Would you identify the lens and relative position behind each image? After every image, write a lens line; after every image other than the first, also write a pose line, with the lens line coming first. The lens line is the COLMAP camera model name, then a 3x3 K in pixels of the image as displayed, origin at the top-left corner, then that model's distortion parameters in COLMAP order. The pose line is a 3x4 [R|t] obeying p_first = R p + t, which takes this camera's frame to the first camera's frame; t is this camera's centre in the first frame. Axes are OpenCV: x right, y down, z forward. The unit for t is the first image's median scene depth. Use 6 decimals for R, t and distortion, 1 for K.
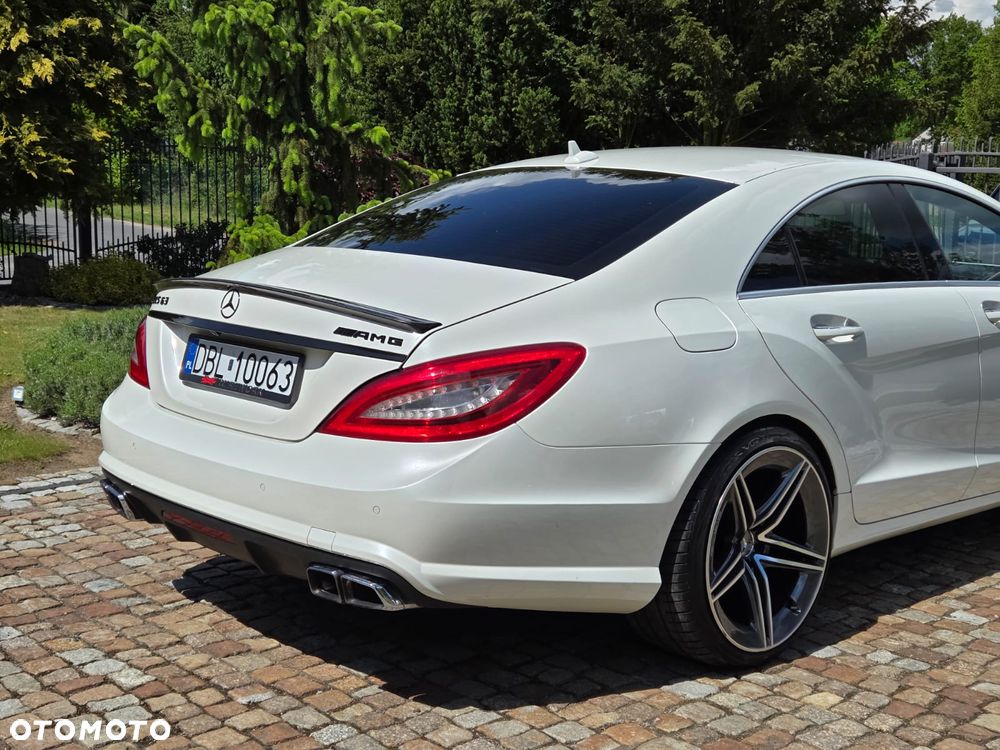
lens RADIAL K [[1342.3, 0, 496.1], [0, 1342.3, 394.1], [0, 0, 1]] dist [0.102255, -0.020843]
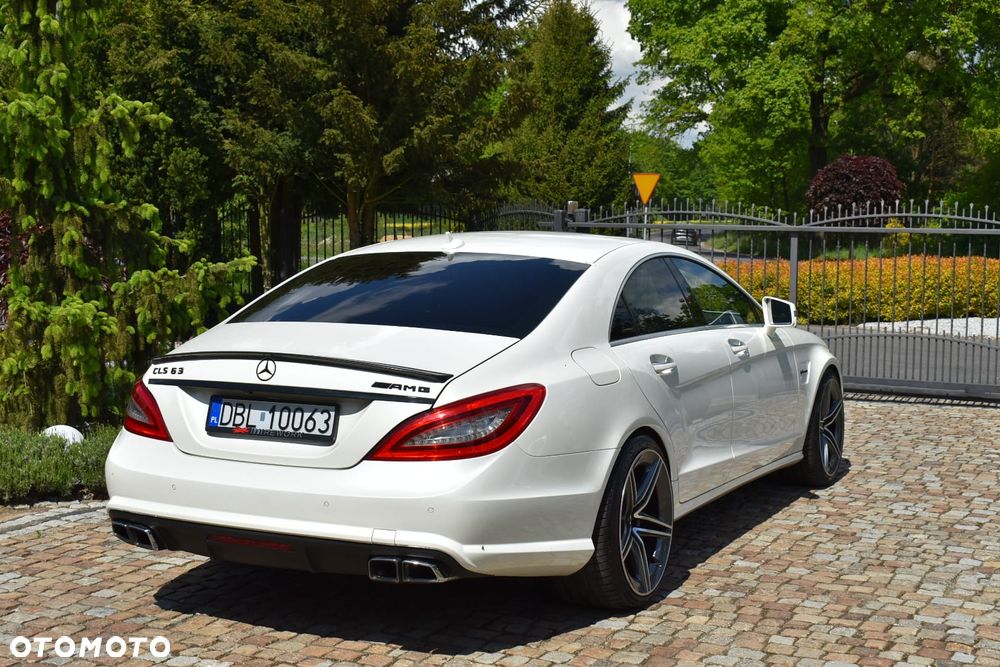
lens RADIAL K [[1437.9, 0, 500.0], [0, 1437.9, 333.5], [0, 0, 1]] dist [0.004960, -0.023314]
pose [[0.939556, -0.046775, 0.339186, -0.440059], [0.072096, 0.995442, -0.062432, 0.001375], [-0.334719, 0.083113, 0.938645, -0.376319]]
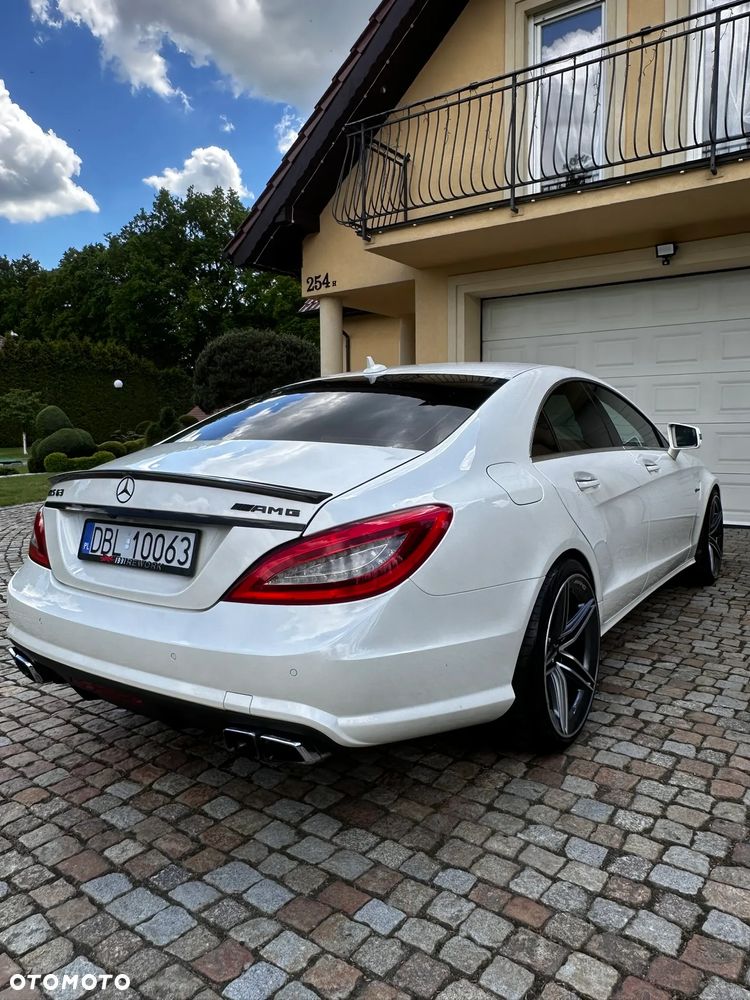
lens RADIAL K [[709.1, 0, 364.9], [0, 709.1, 497.2], [0, 0, 1]] dist [-0.006388, 0.001914]
pose [[0.978266, -0.065812, 0.196632, -0.113772], [0.075845, 0.996152, -0.043926, -0.019126], [-0.192985, 0.057885, 0.979493, 0.367305]]
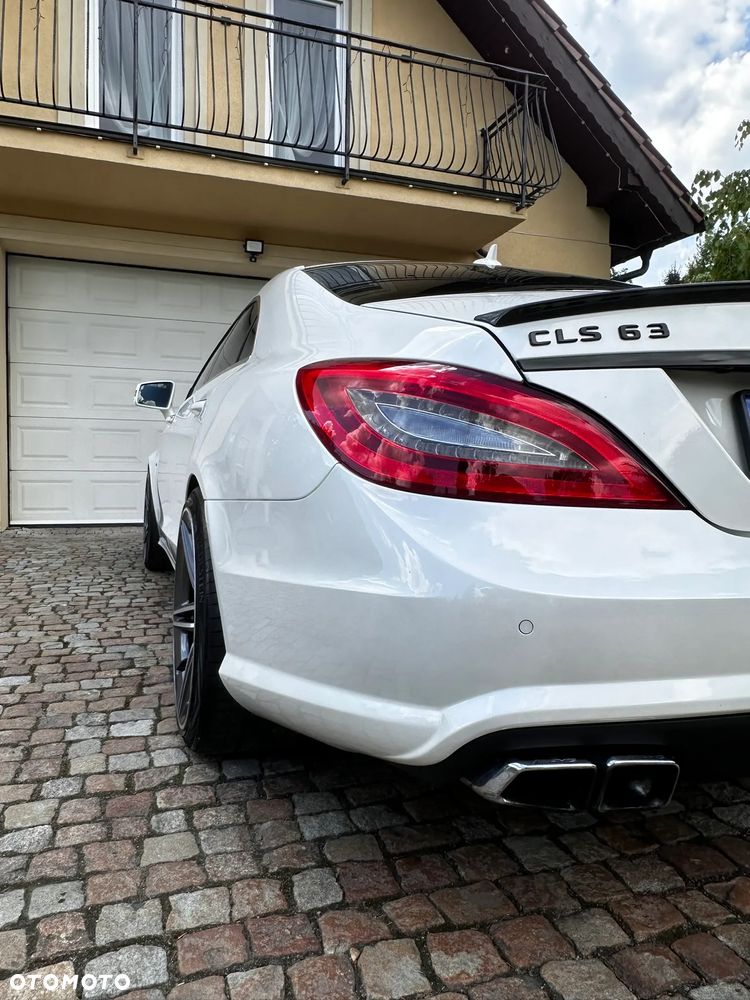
lens RADIAL K [[708.1, 0, 375.0], [0, 708.1, 500.0], [0, 0, 1]] dist [-0.007413, 0.000136]
pose [[0.399185, -0.078231, 0.913527, -0.556594], [0.141063, 0.989731, 0.023116, -0.029700], [-0.905954, 0.119637, 0.406121, 1.051899]]
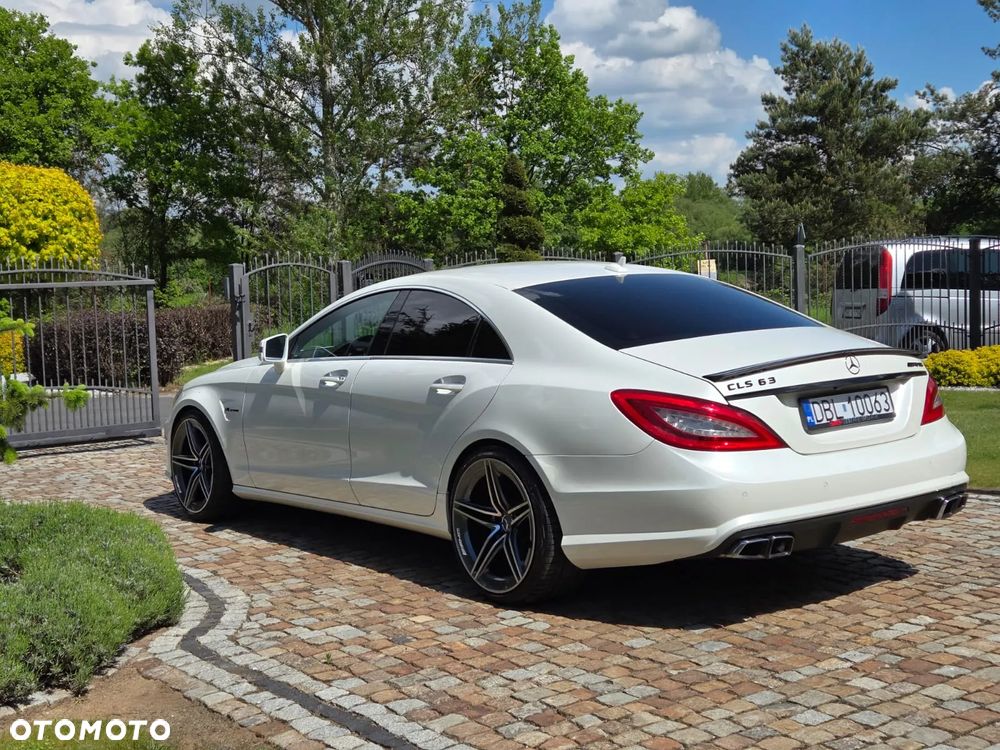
lens RADIAL K [[1342.3, 0, 496.1], [0, 1342.3, 394.1], [0, 0, 1]] dist [0.102255, -0.020843]
pose [[0.096151, -0.119330, 0.988188, -1.645360], [0.199612, 0.974931, 0.098307, -0.250444], [-0.975146, 0.187801, 0.117560, 1.171167]]
